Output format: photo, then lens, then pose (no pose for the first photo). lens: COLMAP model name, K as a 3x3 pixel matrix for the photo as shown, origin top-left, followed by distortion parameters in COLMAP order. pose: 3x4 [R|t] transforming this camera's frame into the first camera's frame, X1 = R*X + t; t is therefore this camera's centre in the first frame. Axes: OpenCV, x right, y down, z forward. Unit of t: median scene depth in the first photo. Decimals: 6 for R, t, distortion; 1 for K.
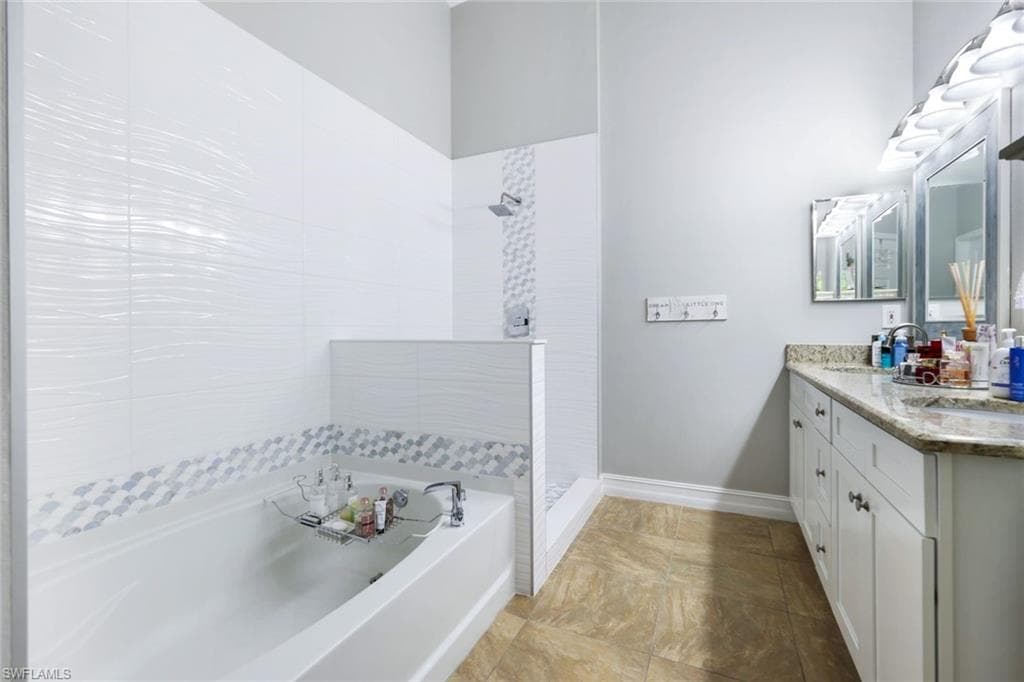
lens RADIAL K [[446.4, 0, 515.7], [0, 446.4, 332.8], [0, 0, 1]] dist [0.014787, 0.000185]
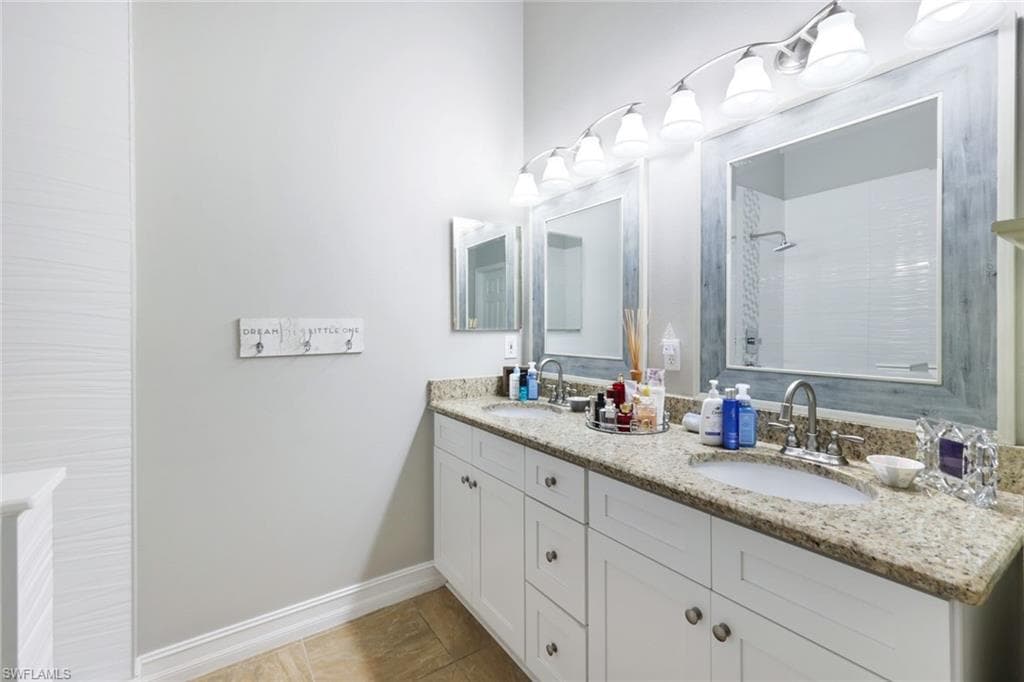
lens RADIAL K [[446.4, 0, 515.7], [0, 446.4, 332.8], [0, 0, 1]] dist [0.014787, 0.000185]
pose [[0.509358, -0.006364, 0.860531, -0.037762], [0.009279, 0.999955, 0.001903, -0.066882], [-0.860505, 0.007015, 0.509394, 0.449607]]
